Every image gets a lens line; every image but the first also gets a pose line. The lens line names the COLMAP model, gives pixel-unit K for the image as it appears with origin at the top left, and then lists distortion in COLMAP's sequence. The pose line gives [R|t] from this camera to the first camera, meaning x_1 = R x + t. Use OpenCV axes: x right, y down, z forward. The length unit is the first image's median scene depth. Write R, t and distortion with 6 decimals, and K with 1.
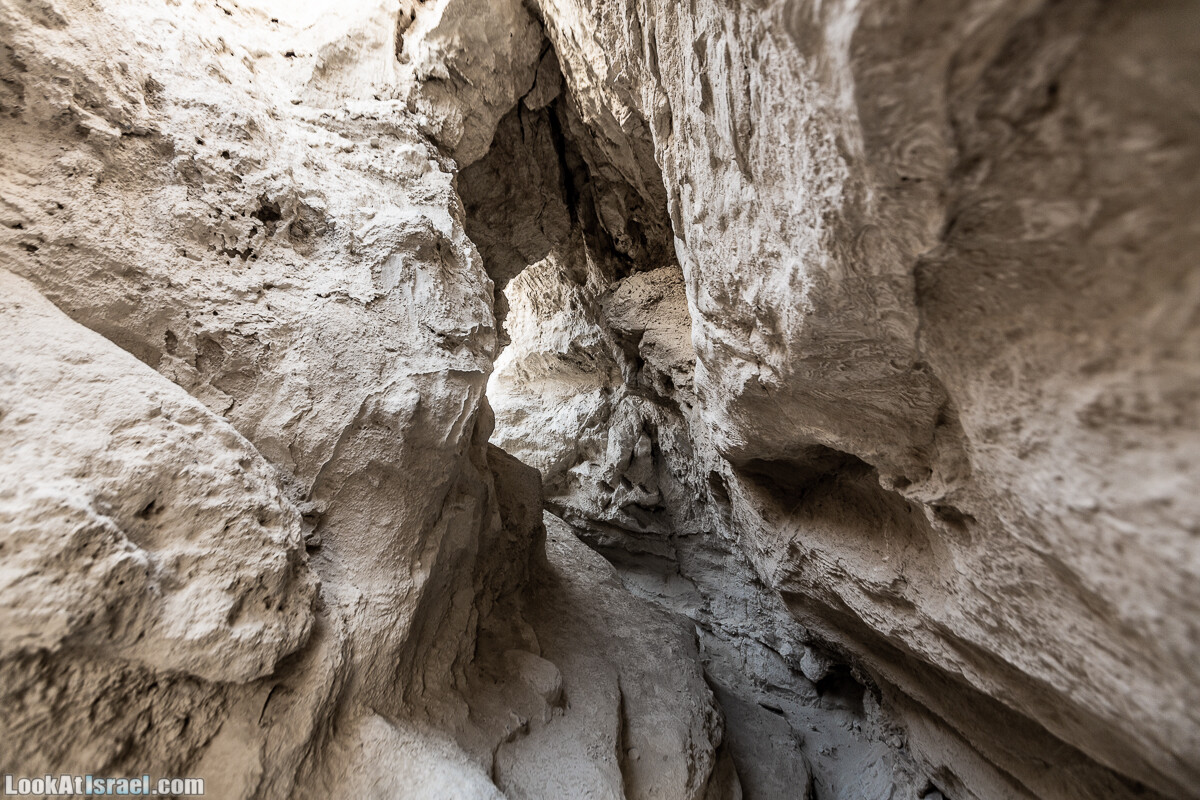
lens RADIAL K [[555.3, 0, 599.2], [0, 555.3, 402.3], [0, 0, 1]] dist [0.003764, 0.000359]
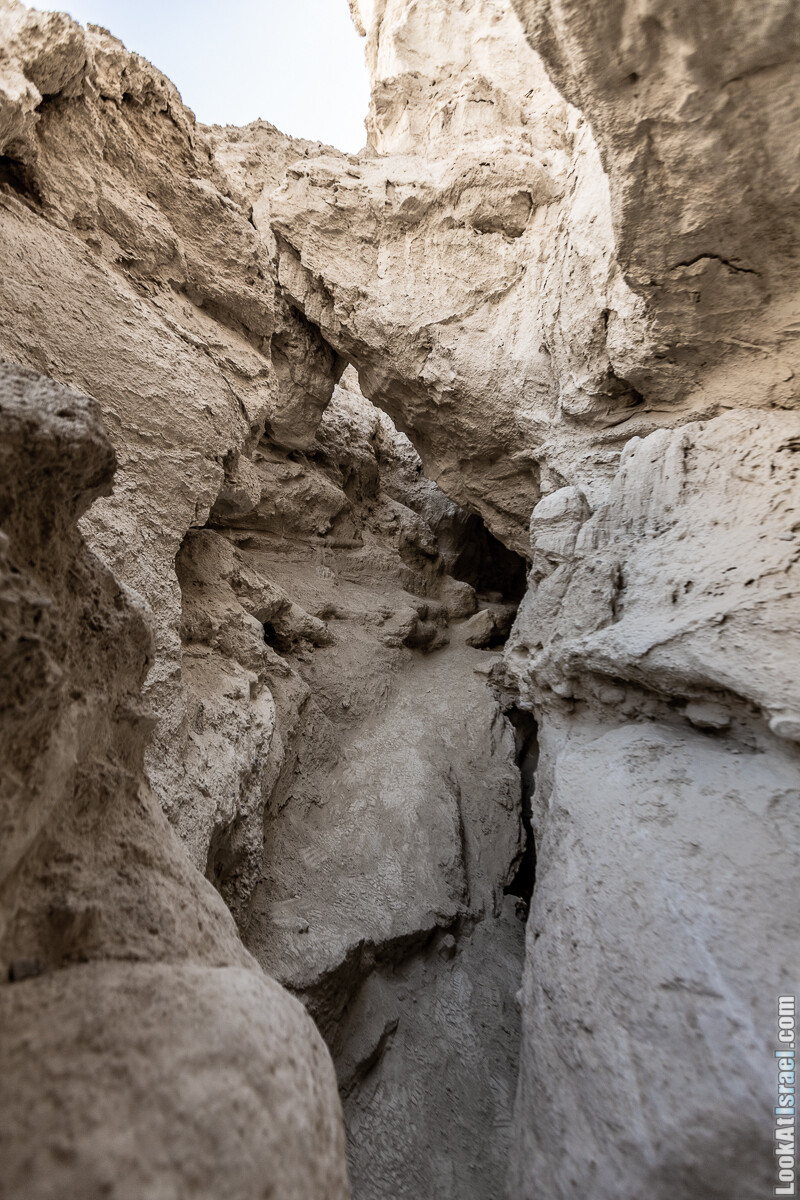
lens RADIAL K [[555.3, 0, 400.3], [0, 555.3, 599.3], [0, 0, 1]] dist [0.003764, 0.000359]
pose [[0.893364, -0.006230, -0.449291, 1.317313], [0.058369, 0.993041, 0.102290, 0.212711], [0.445527, -0.117607, 0.887510, -3.321994]]
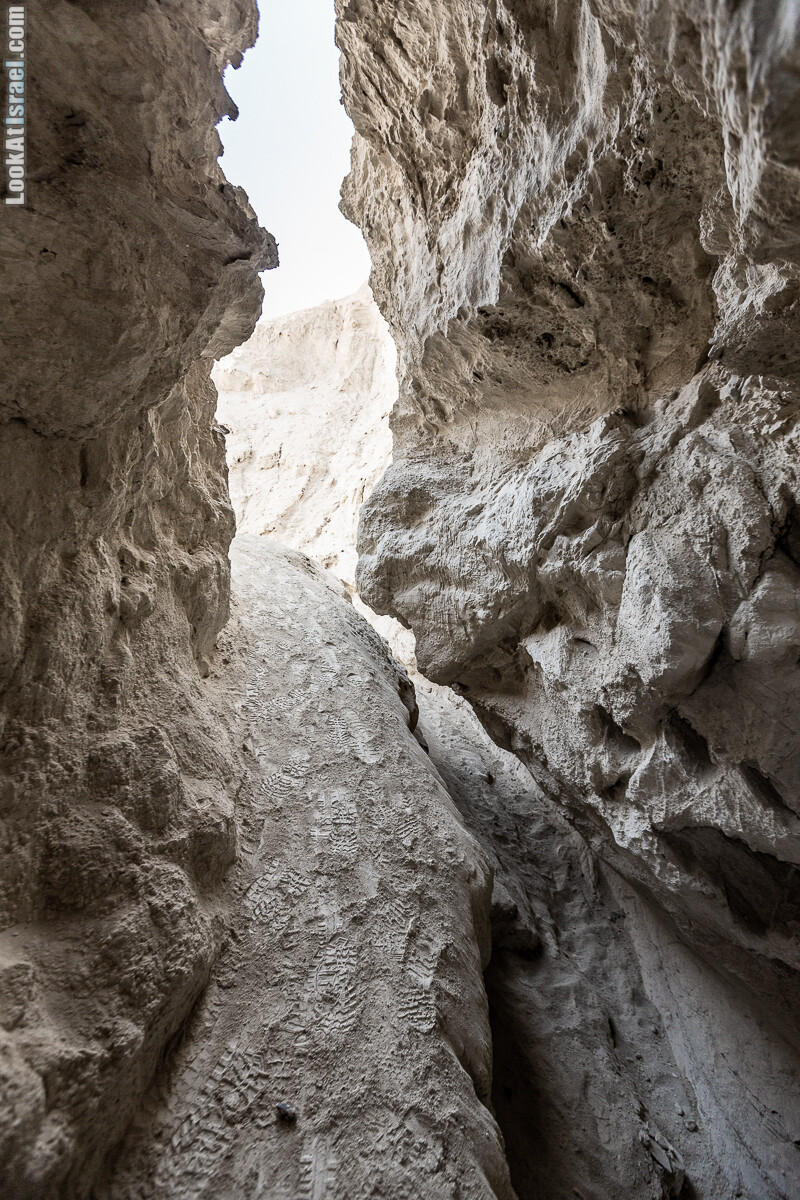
lens RADIAL K [[555.3, 0, 399.3], [0, 555.3, 598.7], [0, 0, 1]] dist [0.003764, 0.000359]
pose [[0.914106, 0.036953, -0.403789, 0.024947], [0.041645, 0.982016, 0.184146, 0.017903], [0.403332, -0.185145, 0.896128, 0.646333]]
